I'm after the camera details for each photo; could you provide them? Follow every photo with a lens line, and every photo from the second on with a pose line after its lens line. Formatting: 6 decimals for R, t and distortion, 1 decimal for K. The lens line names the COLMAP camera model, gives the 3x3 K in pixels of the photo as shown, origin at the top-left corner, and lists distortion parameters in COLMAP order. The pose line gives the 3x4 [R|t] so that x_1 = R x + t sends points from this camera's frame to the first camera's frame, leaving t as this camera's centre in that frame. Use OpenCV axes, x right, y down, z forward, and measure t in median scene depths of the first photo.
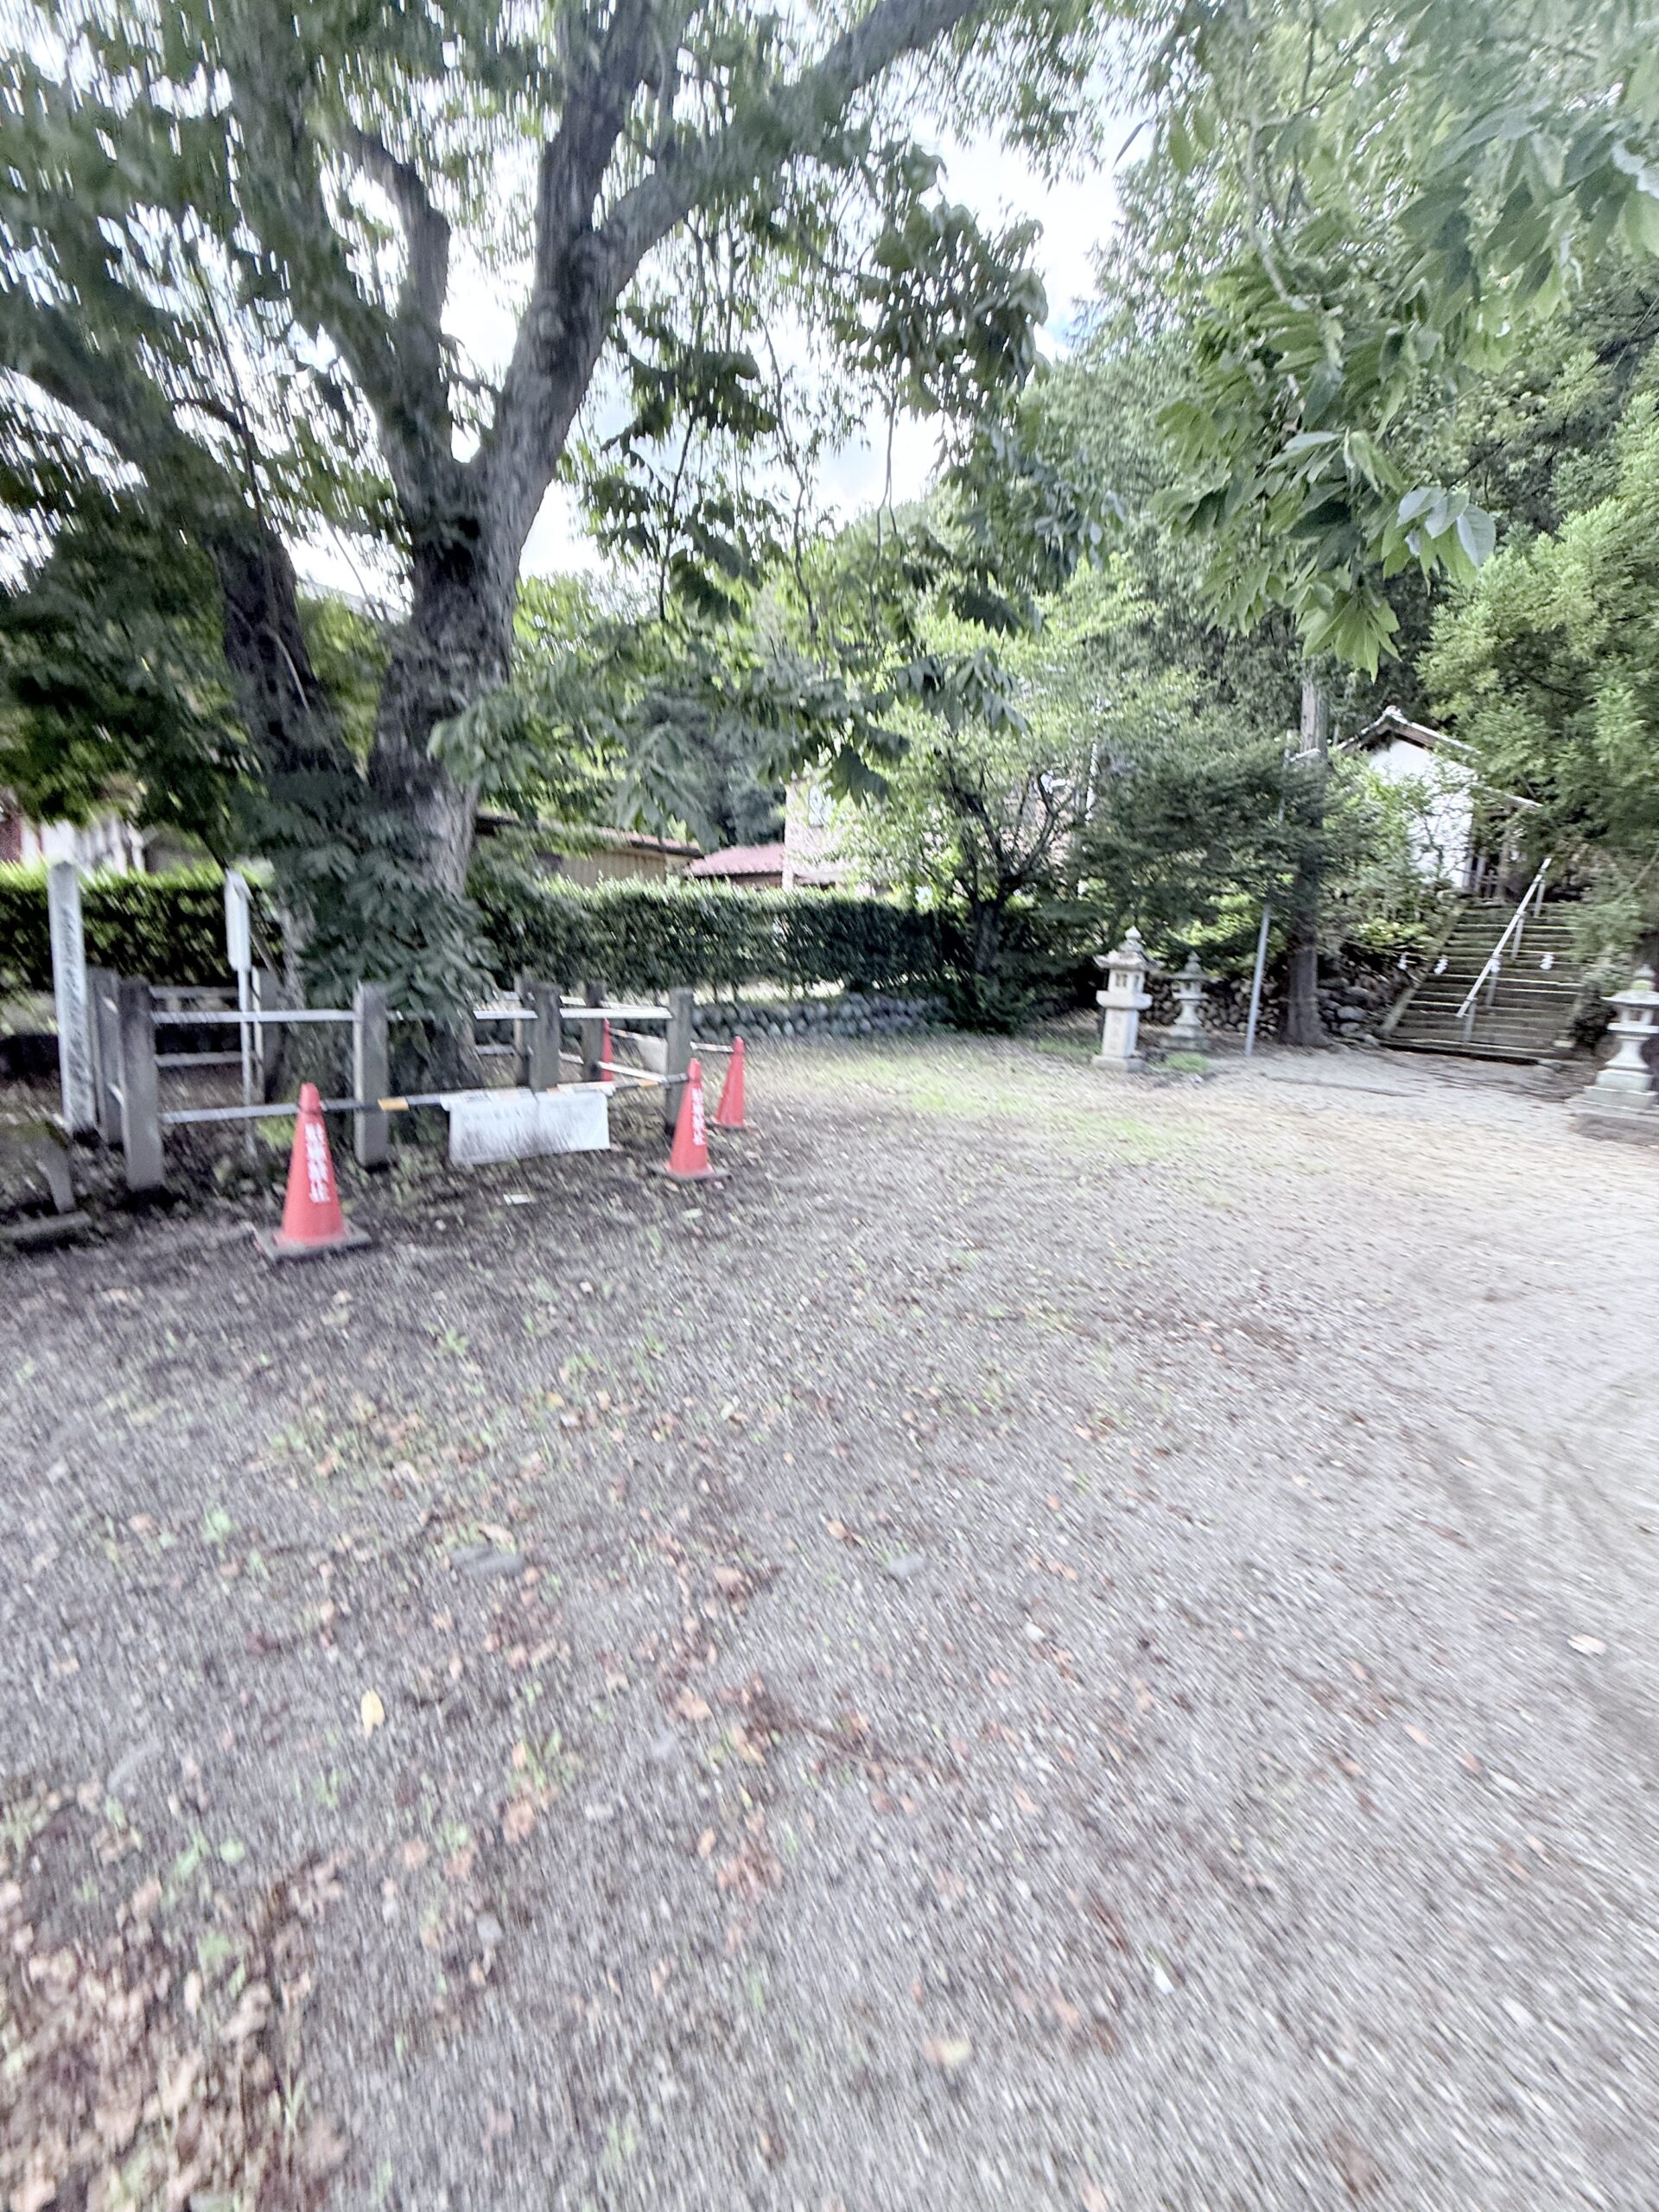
lens RADIAL K [[873.5, 0, 827.4], [0, 873.5, 1114.3], [0, 0, 1]] dist [-0.014247, -0.000268]
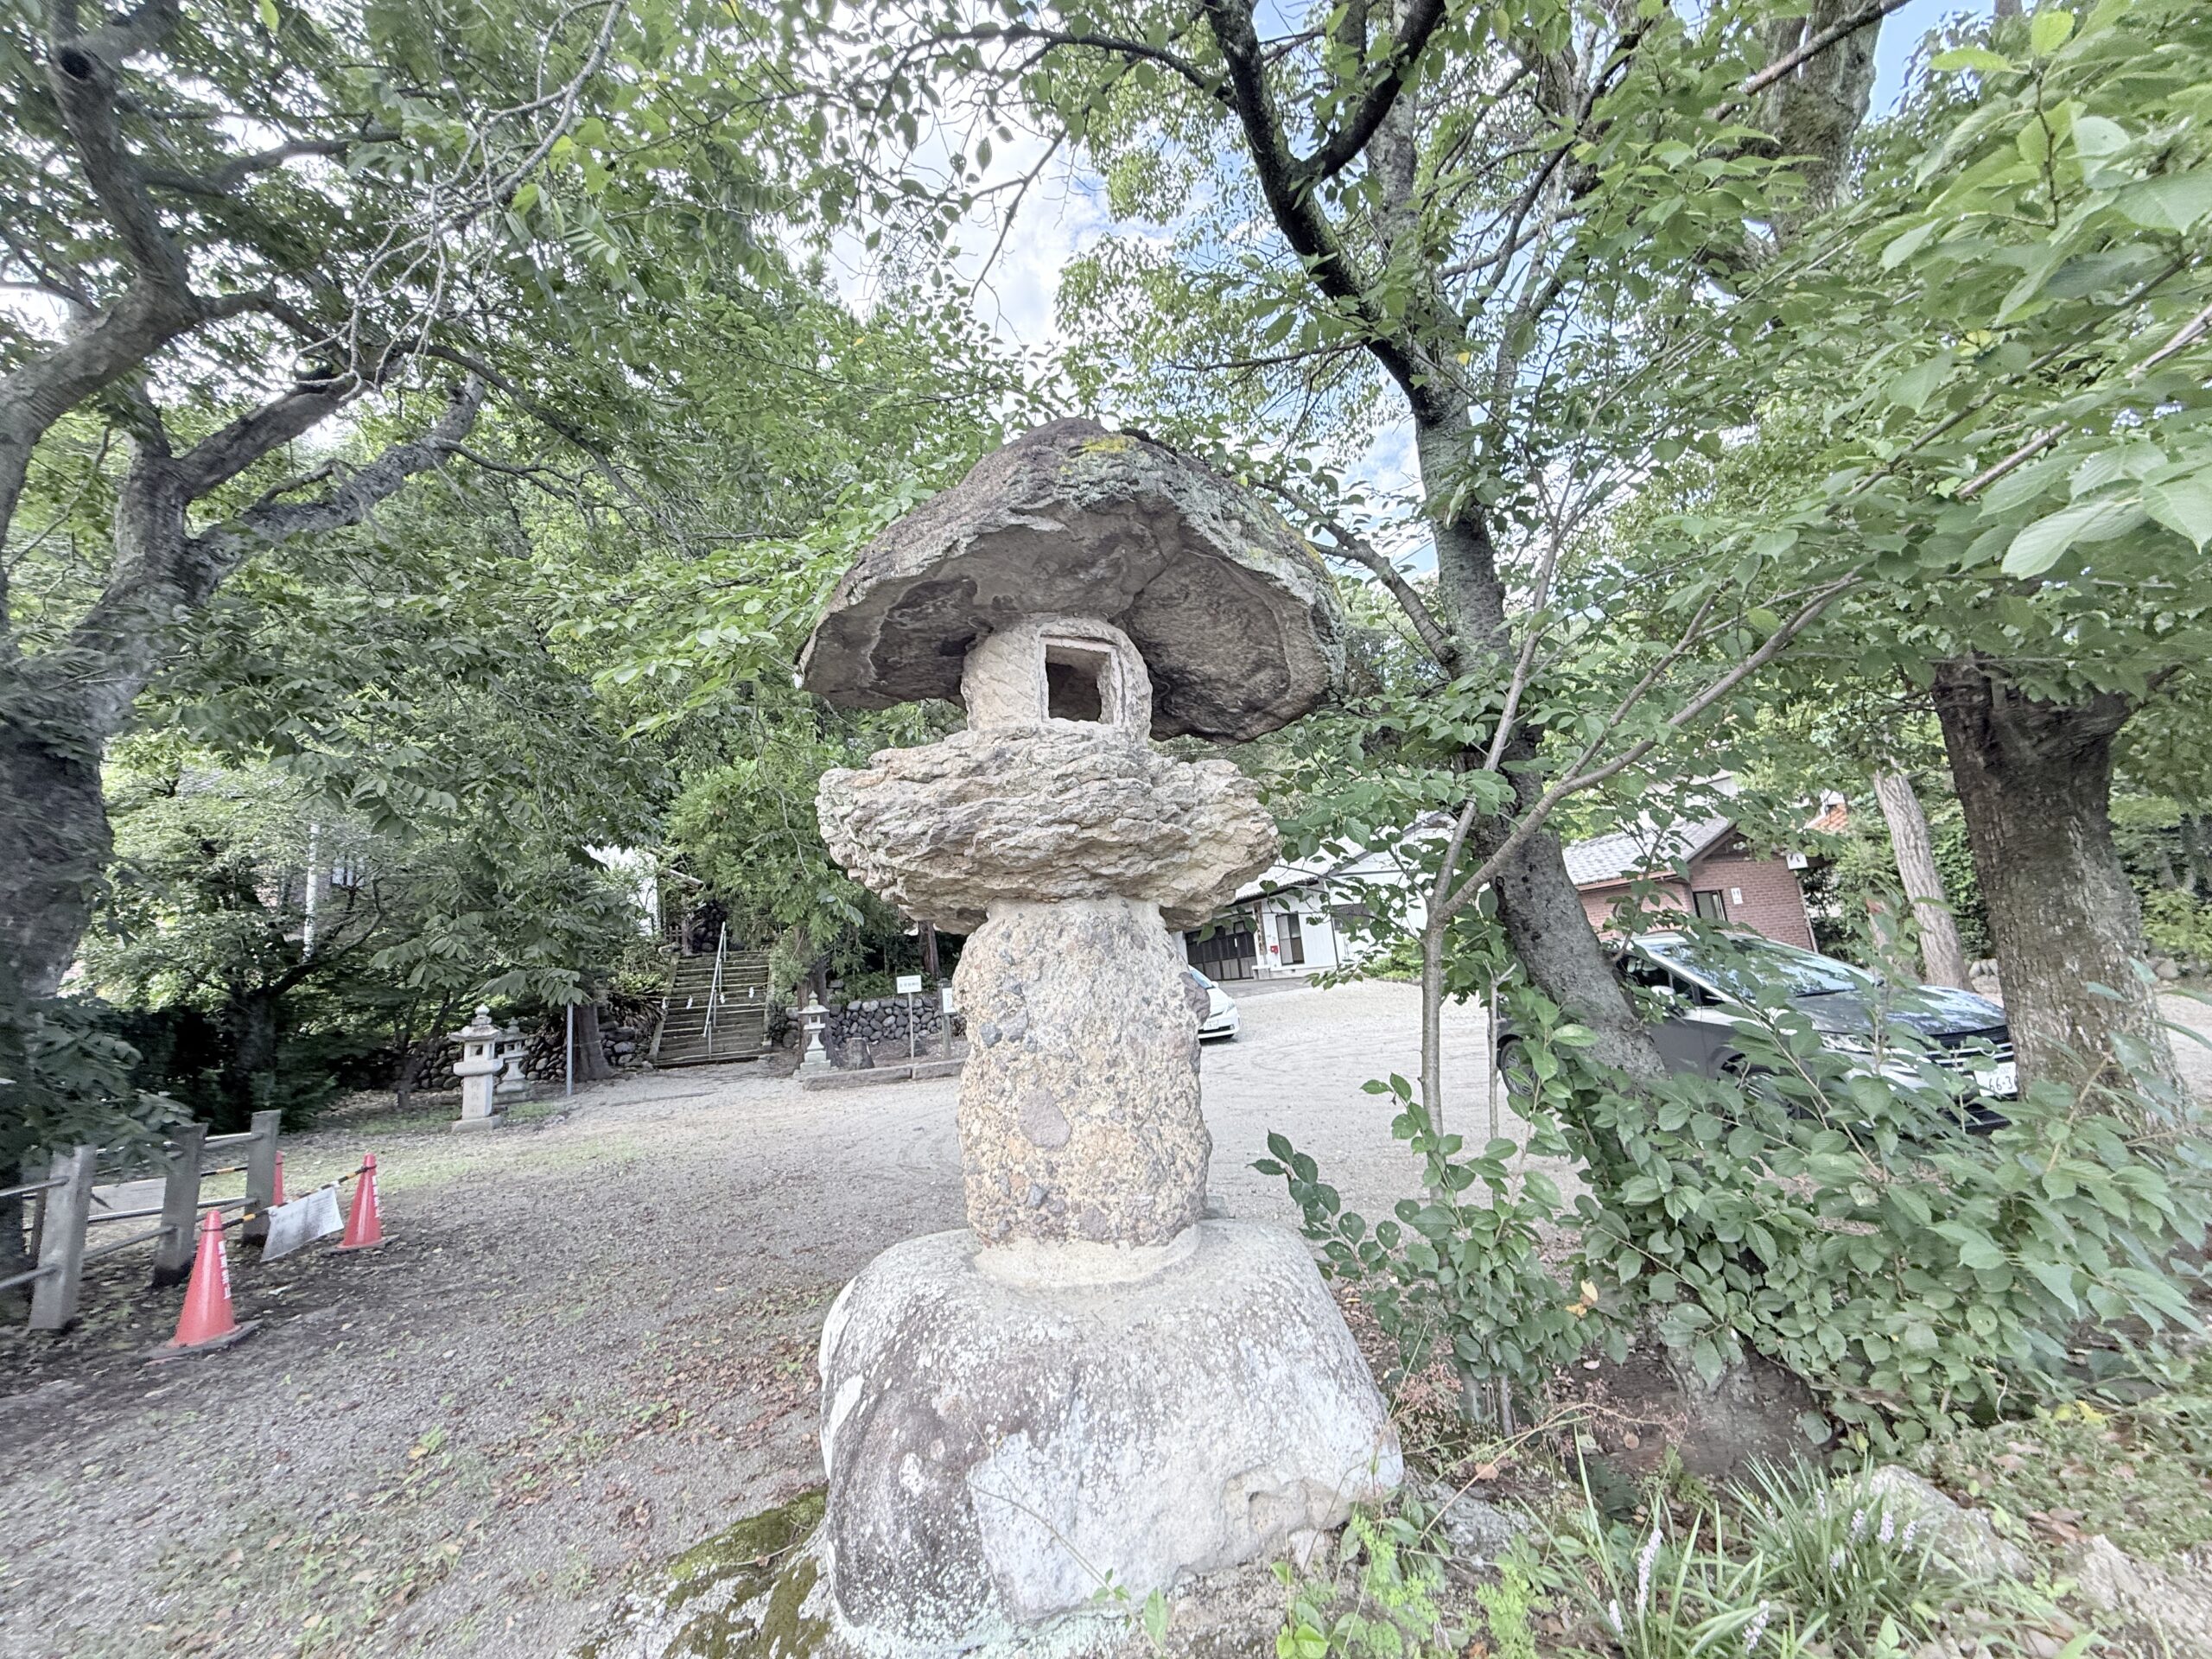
lens RADIAL K [[873.5, 0, 1105.1], [0, 873.5, 832.6], [0, 0, 1]] dist [-0.014247, -0.000268]
pose [[0.382910, 0.060992, 0.921770, -0.396090], [0.263642, 0.949104, -0.172320, -0.008897], [-0.885366, 0.309001, 0.347342, -0.215748]]
